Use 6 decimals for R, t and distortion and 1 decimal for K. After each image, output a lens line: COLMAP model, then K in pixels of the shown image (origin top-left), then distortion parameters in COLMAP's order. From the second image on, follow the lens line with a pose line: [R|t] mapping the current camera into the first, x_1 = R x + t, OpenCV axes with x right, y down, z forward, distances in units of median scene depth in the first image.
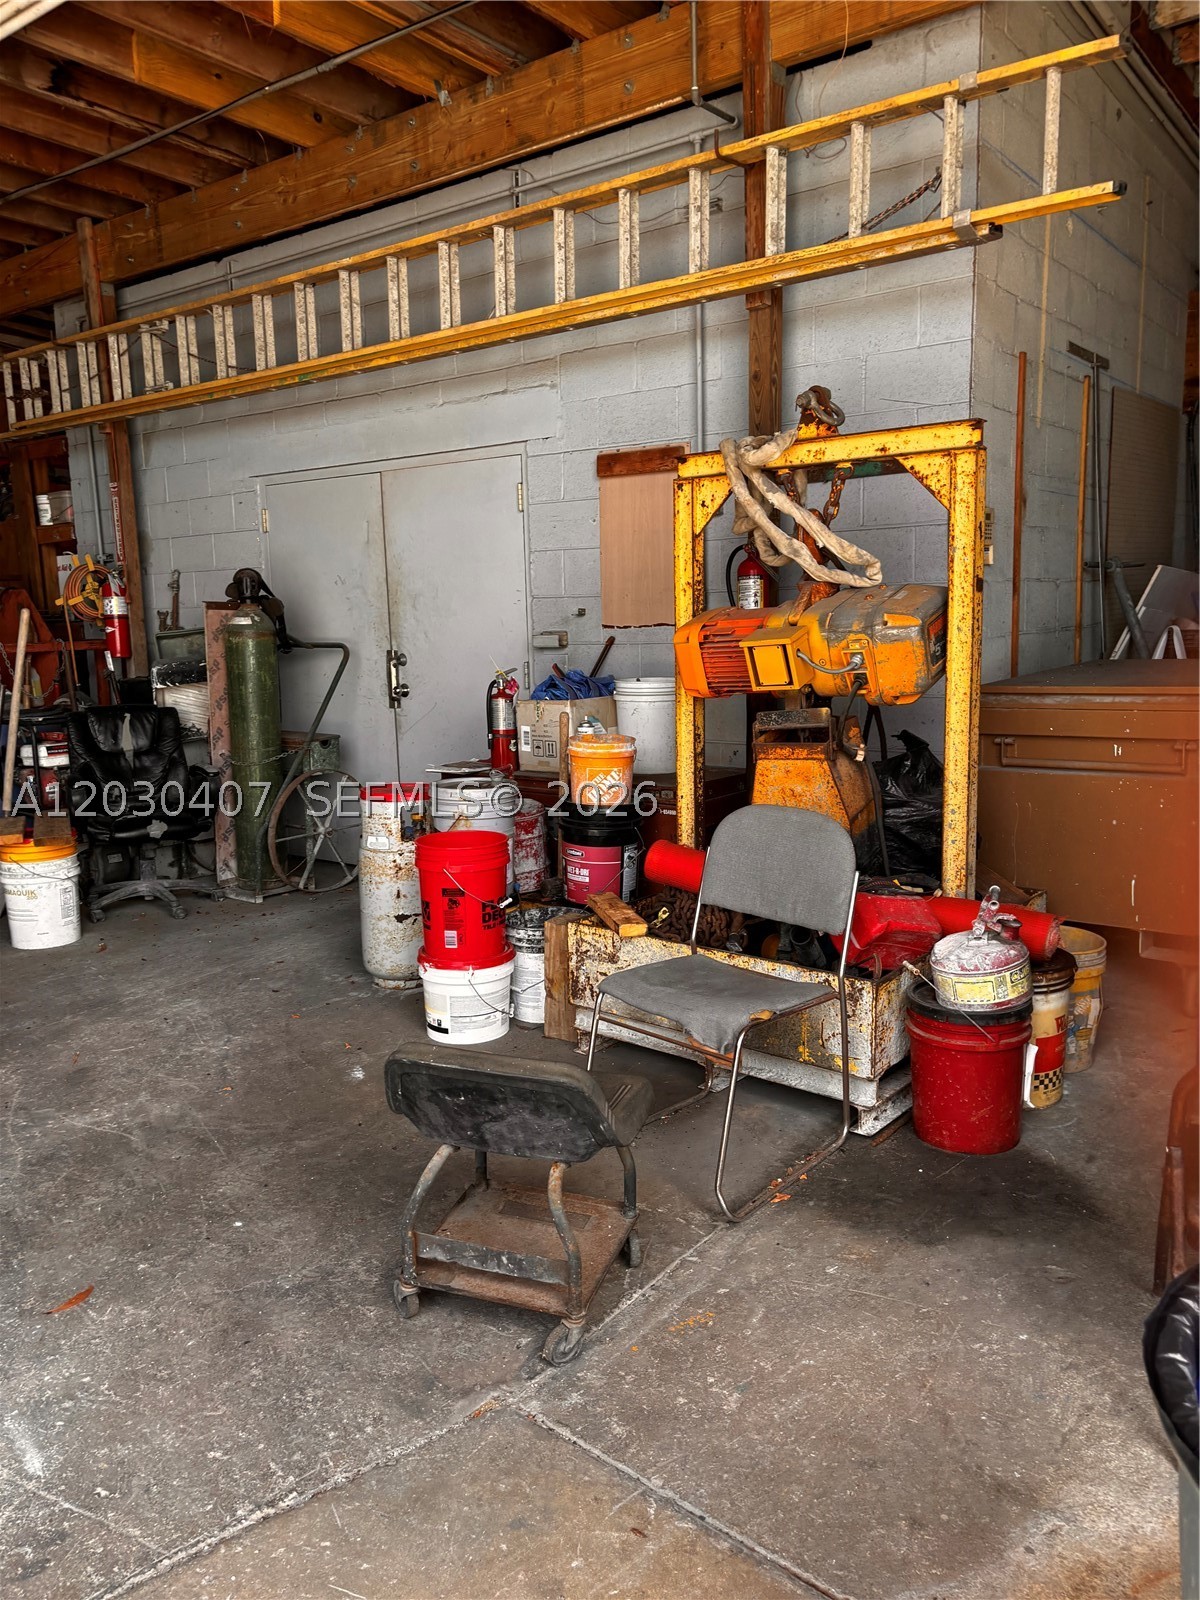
lens RADIAL K [[1195.7, 0, 601.8], [0, 1195.7, 796.0], [0, 0, 1]] dist [0.051404, -0.057684]
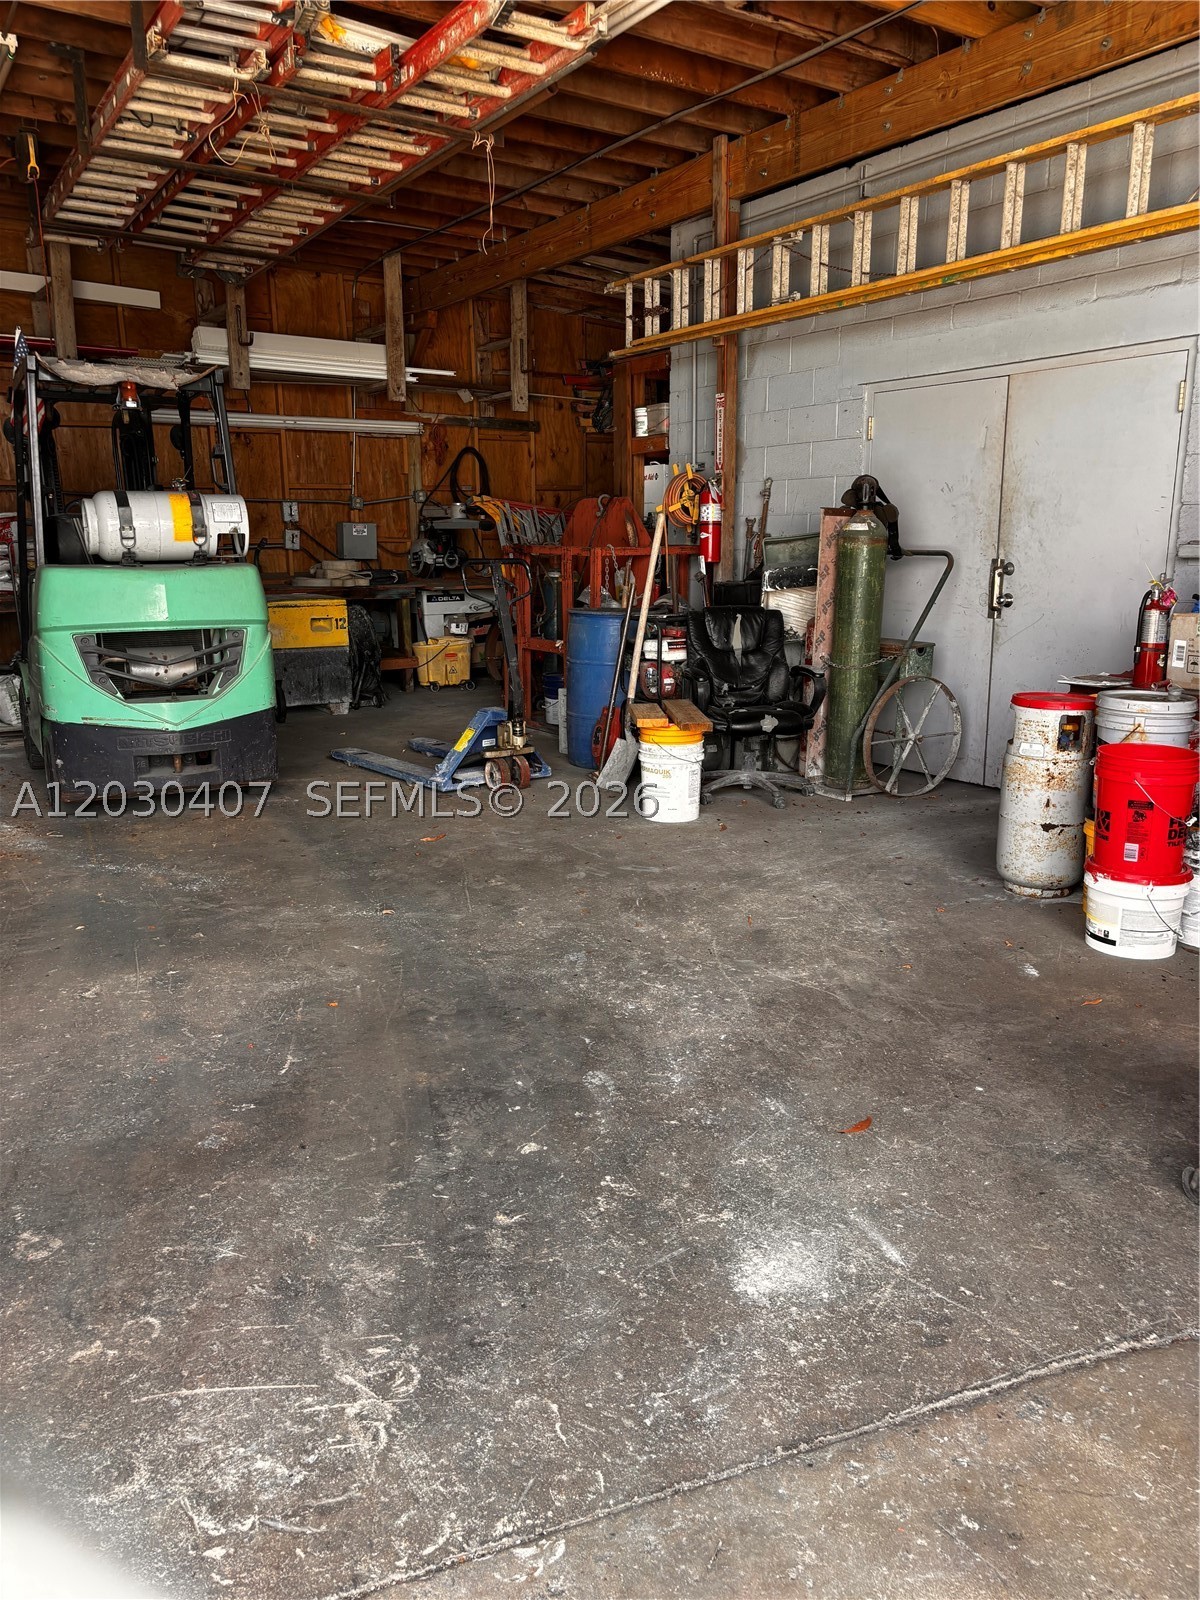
lens RADIAL K [[1195.7, 0, 604.5], [0, 1195.7, 796.6], [0, 0, 1]] dist [0.051404, -0.057684]
pose [[0.936736, 0.091924, -0.337752, -0.111970], [-0.068564, 0.994395, 0.080479, 0.013352], [0.343257, -0.052230, 0.937788, -0.043551]]
